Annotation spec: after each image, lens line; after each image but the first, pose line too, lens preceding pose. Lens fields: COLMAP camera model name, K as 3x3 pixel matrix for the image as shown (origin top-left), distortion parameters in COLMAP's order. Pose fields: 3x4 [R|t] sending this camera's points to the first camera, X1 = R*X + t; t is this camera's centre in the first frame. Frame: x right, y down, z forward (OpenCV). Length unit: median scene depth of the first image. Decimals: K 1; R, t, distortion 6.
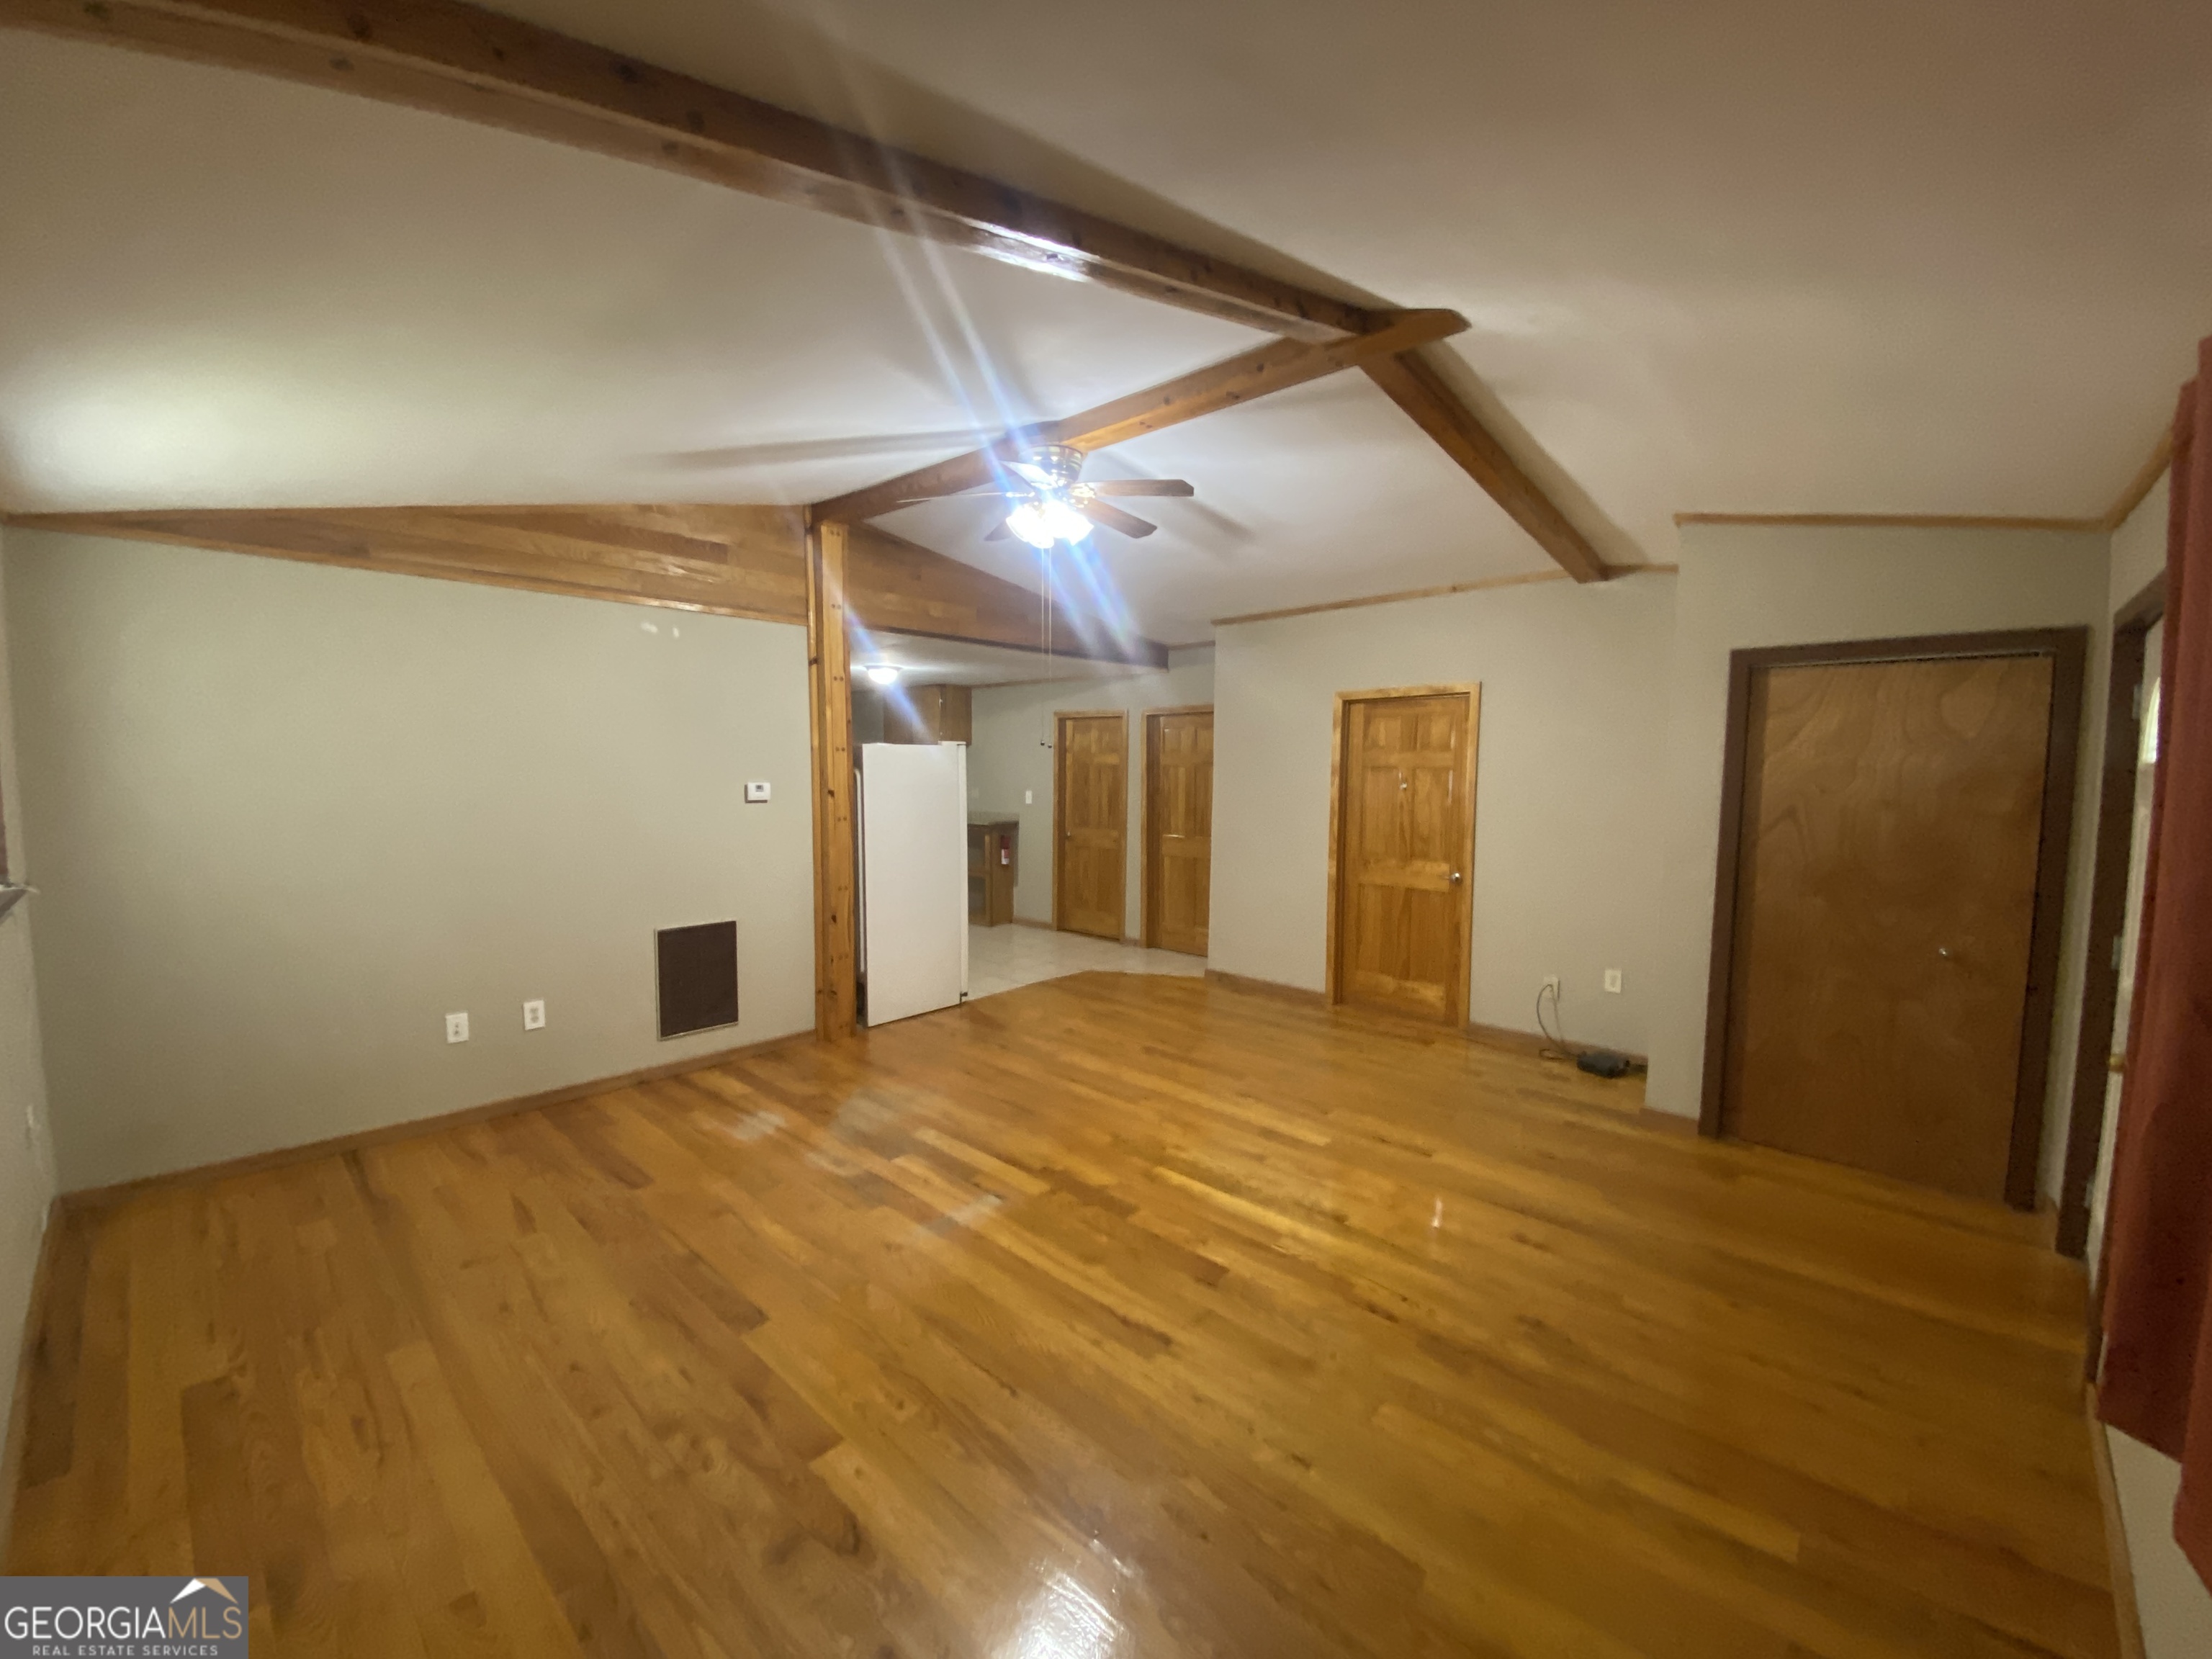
lens RADIAL K [[889.0, 0, 1106.0], [0, 889.0, 829.5], [0, 0, 1]] dist [0.018263, -0.020231]
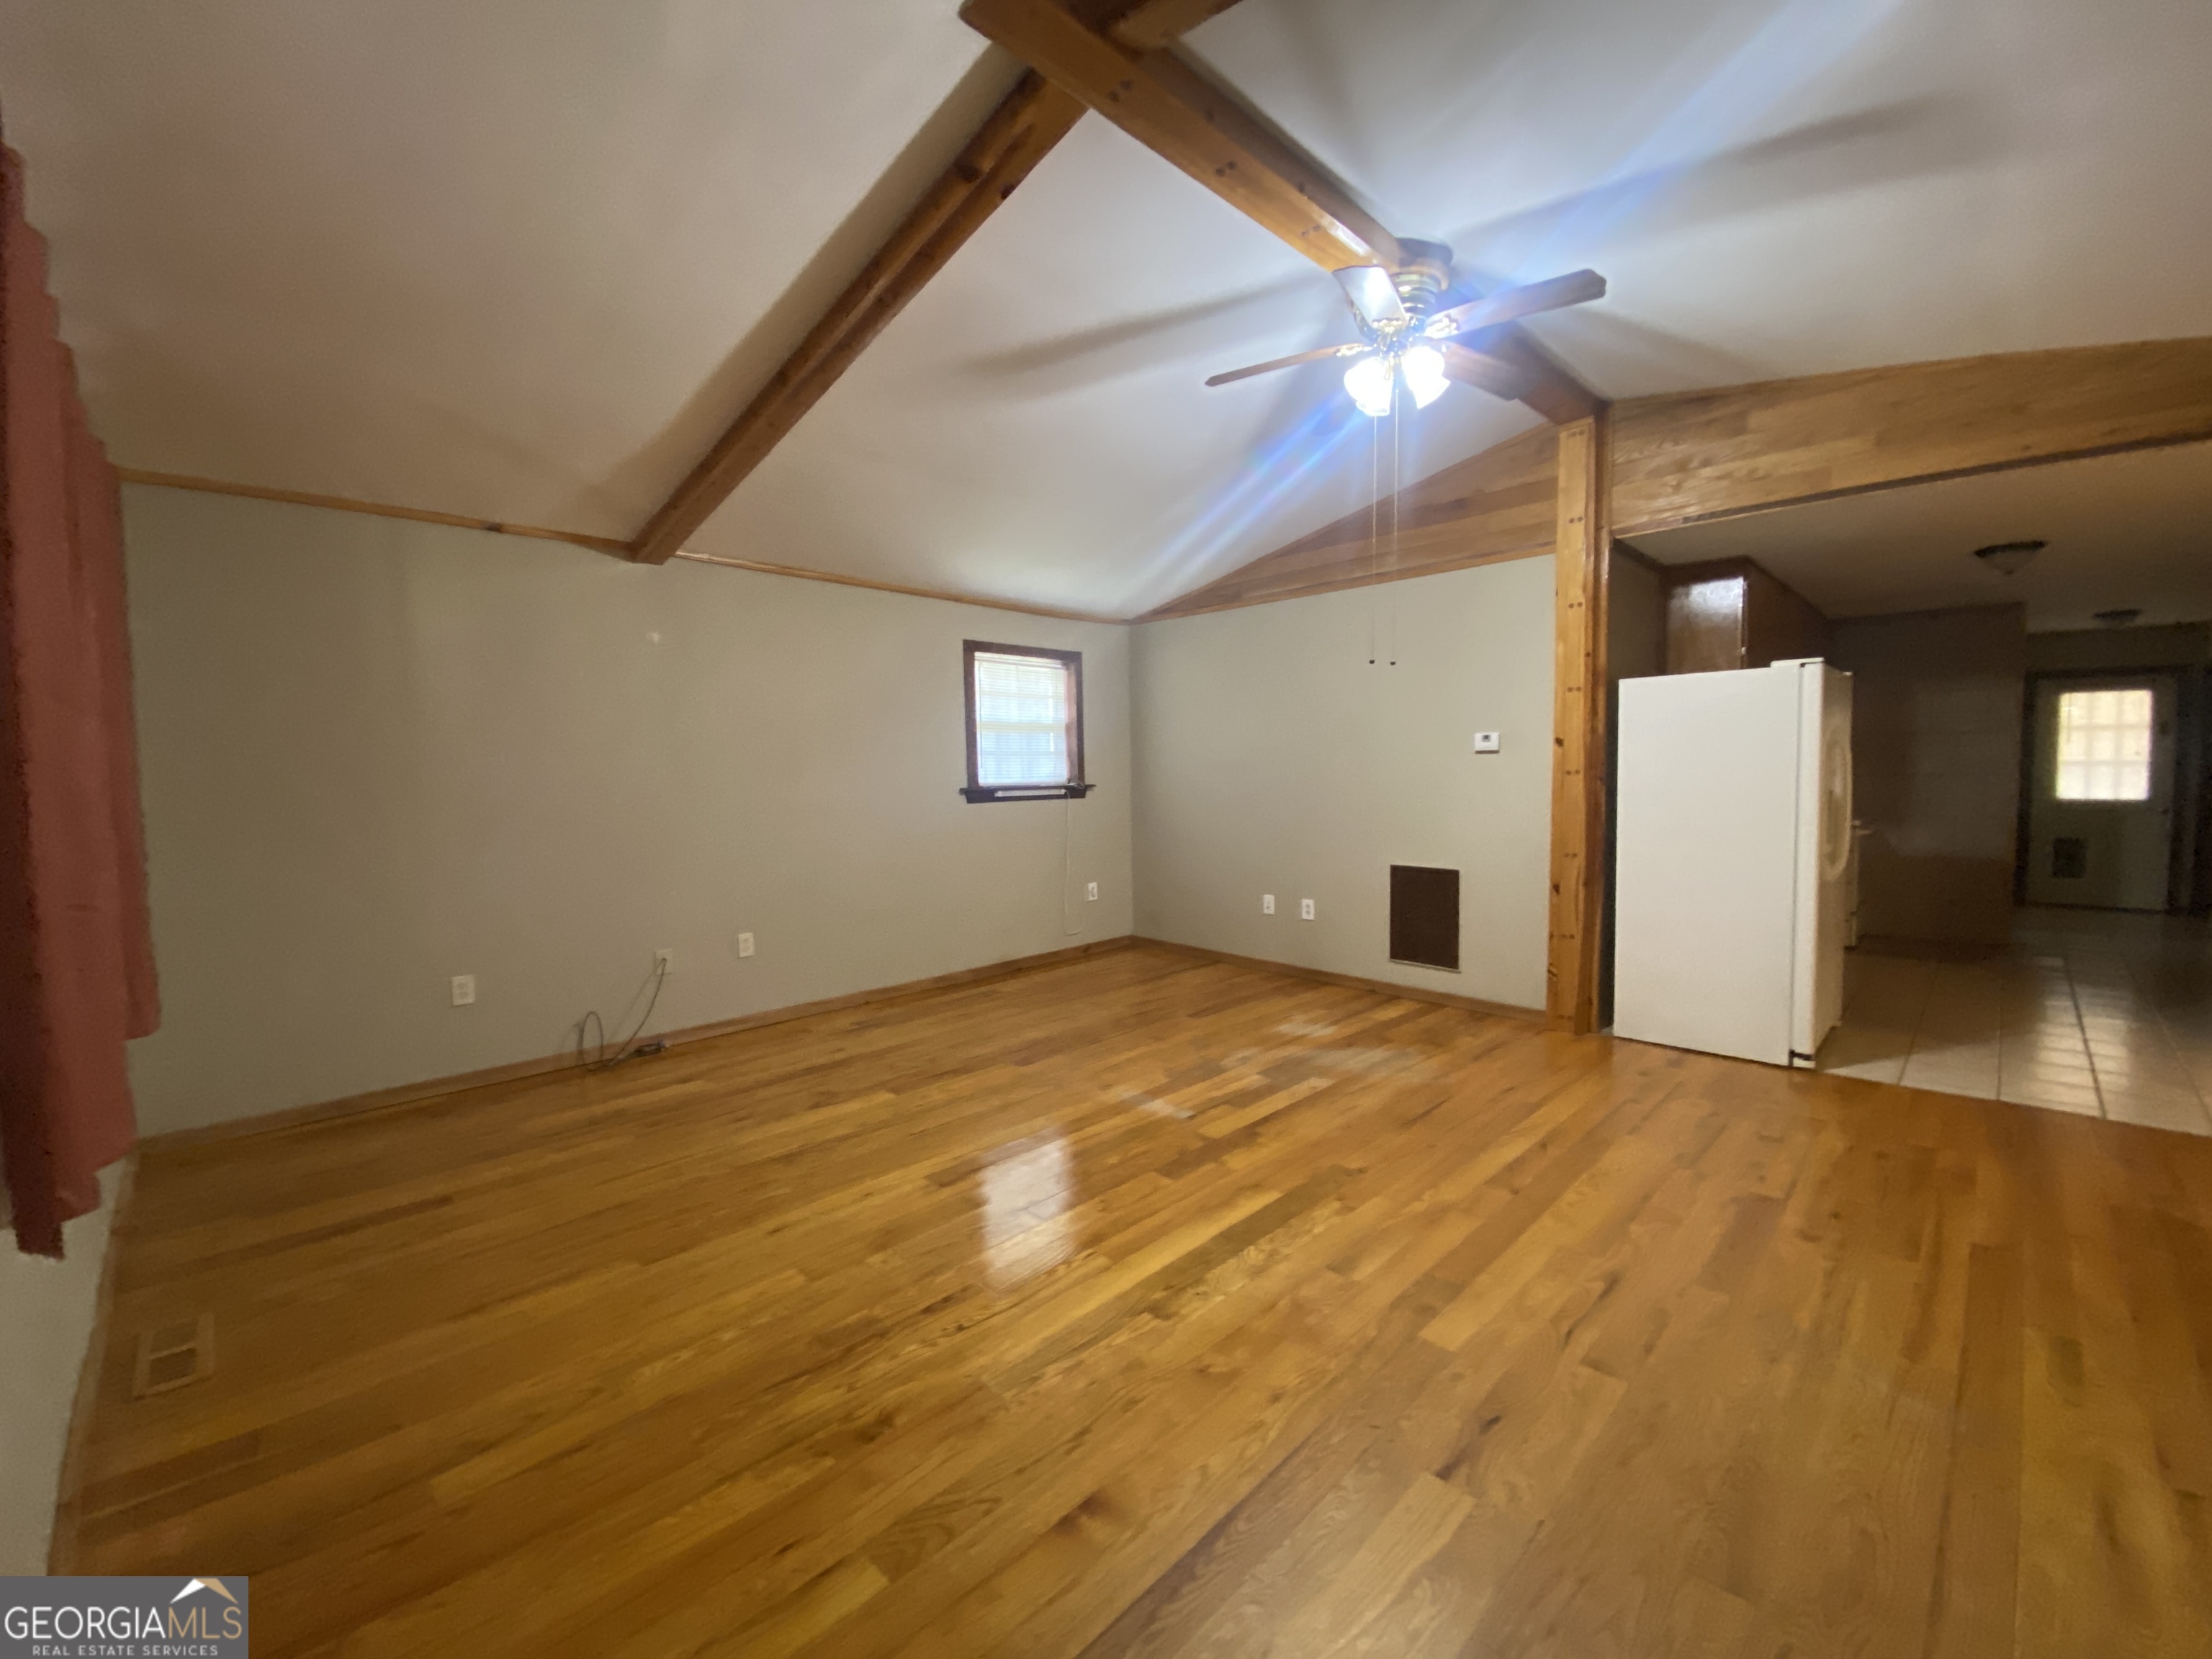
lens RADIAL K [[889.4, 0, 1106.0], [0, 889.4, 829.5], [0, 0, 1]] dist [0.059225, -0.040996]
pose [[-0.031782, 0.067164, -0.997236, 0.804902], [-0.060598, 0.995775, 0.068997, 0.014010], [0.997656, 0.062624, -0.027578, 0.818597]]
